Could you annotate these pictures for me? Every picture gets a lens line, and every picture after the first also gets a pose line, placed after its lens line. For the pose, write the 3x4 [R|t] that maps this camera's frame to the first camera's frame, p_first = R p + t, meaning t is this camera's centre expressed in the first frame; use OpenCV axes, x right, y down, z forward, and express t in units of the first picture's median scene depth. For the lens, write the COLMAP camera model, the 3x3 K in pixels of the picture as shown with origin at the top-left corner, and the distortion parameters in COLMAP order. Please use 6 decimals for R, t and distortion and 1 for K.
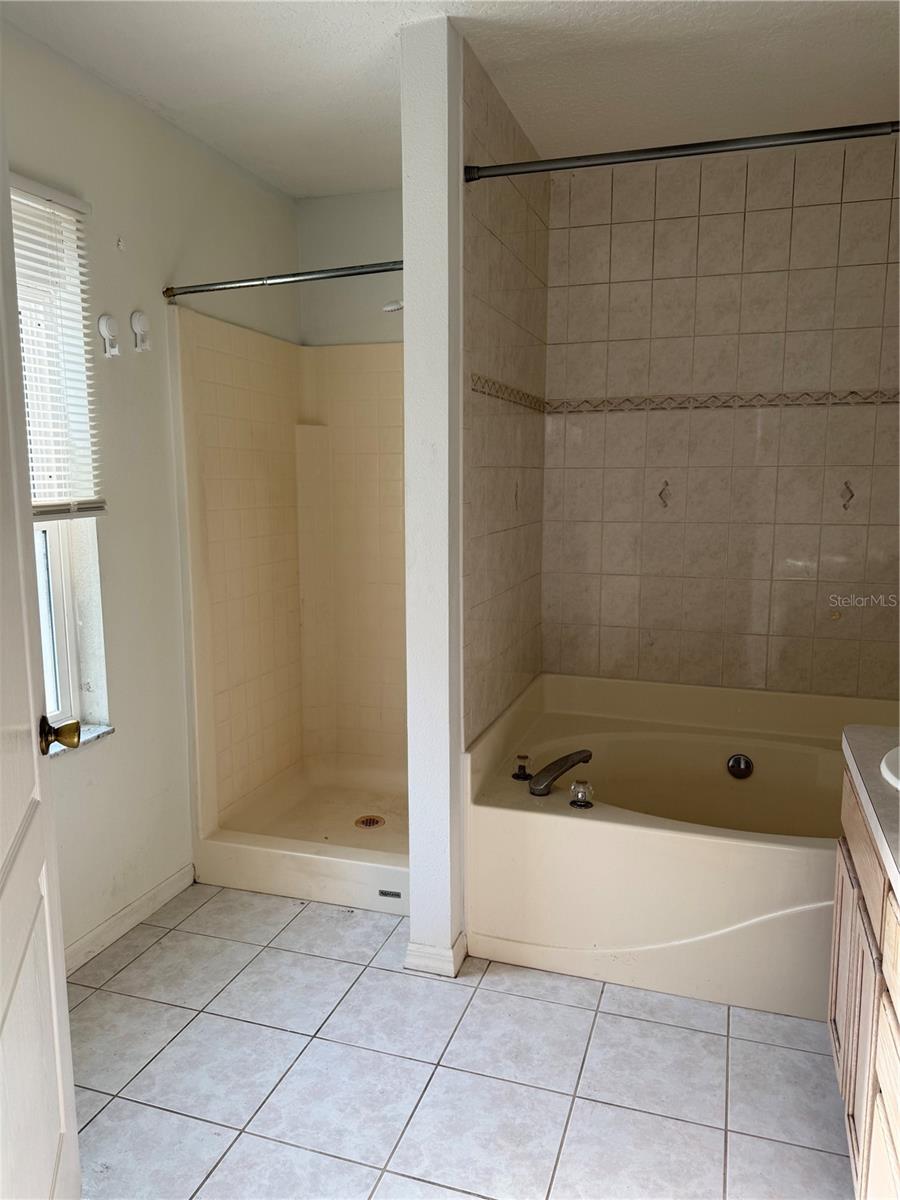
lens RADIAL K [[849.3, 0, 446.9], [0, 849.3, 597.5], [0, 0, 1]] dist [0.041972, -0.050700]
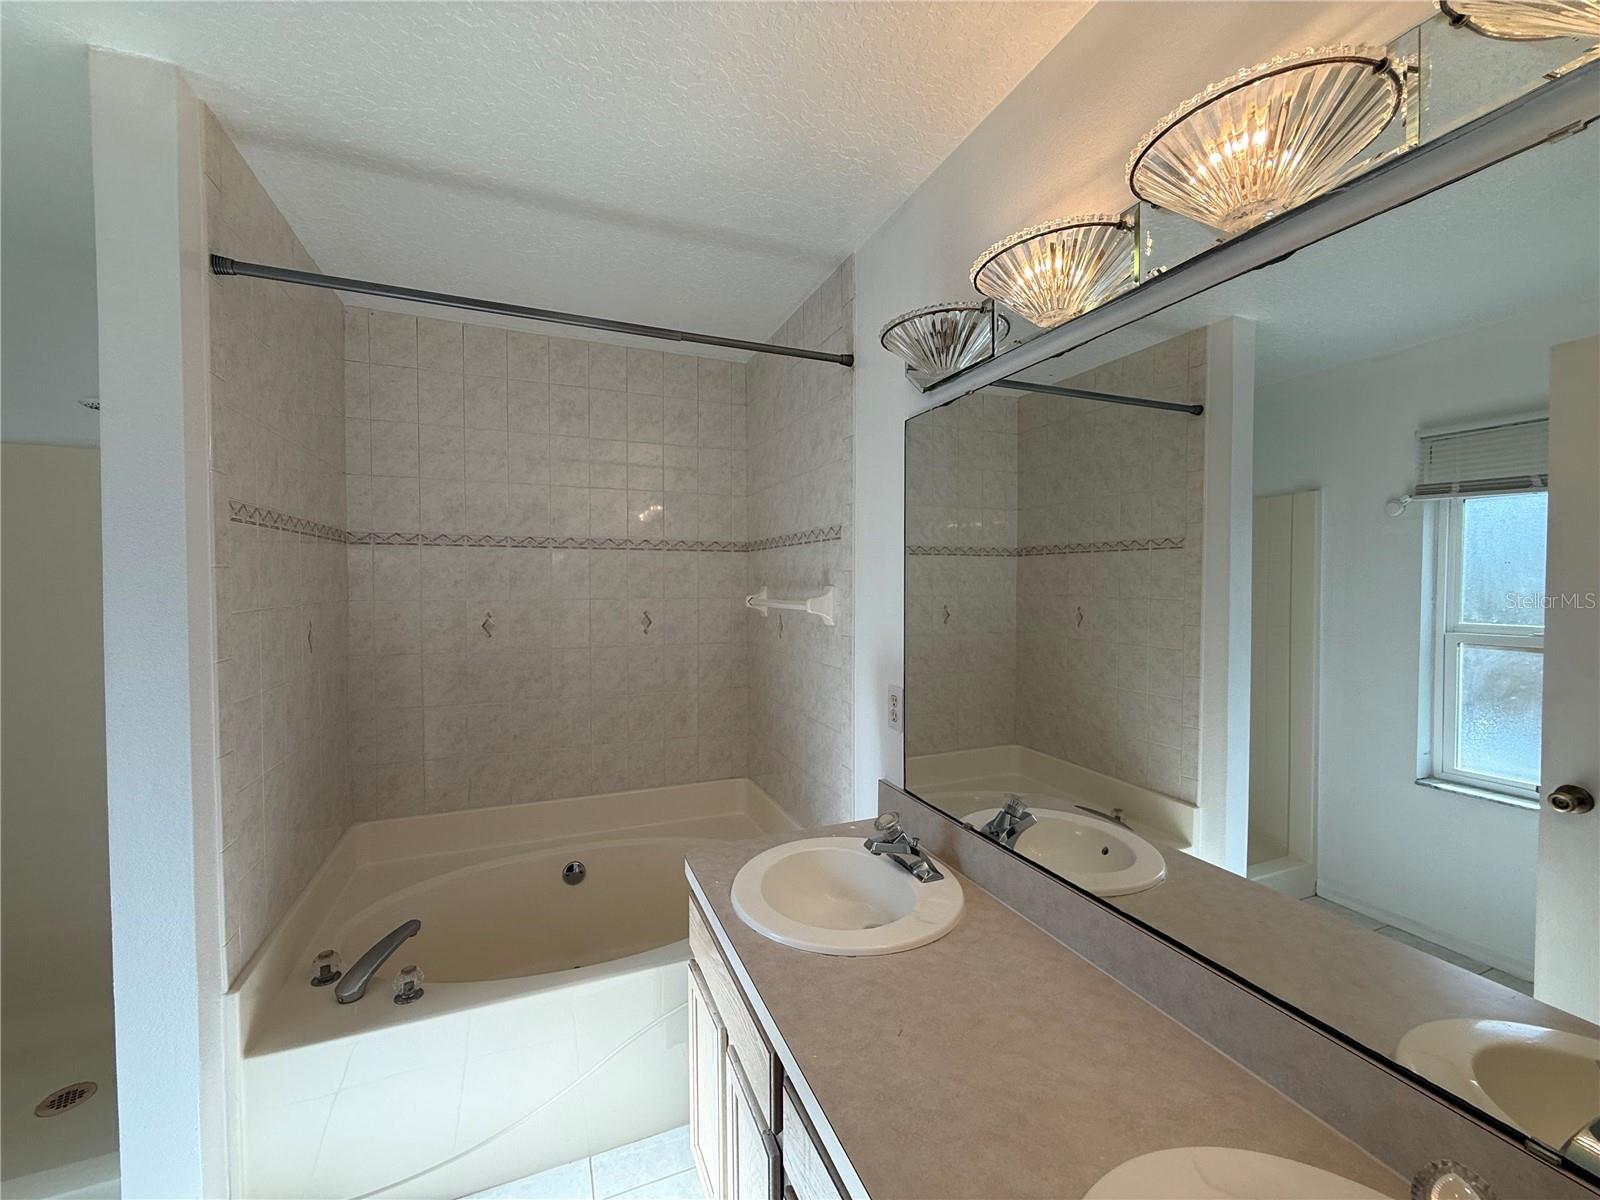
lens RADIAL K [[637.7, 0, 798.4], [0, 637.7, 599.3], [0, 0, 1]] dist [-0.004071, 0.001108]
pose [[0.753564, -0.016036, 0.657179, 0.030300], [0.093839, 0.992089, -0.083394, -0.055956], [-0.650642, 0.124512, 0.749107, 0.167788]]
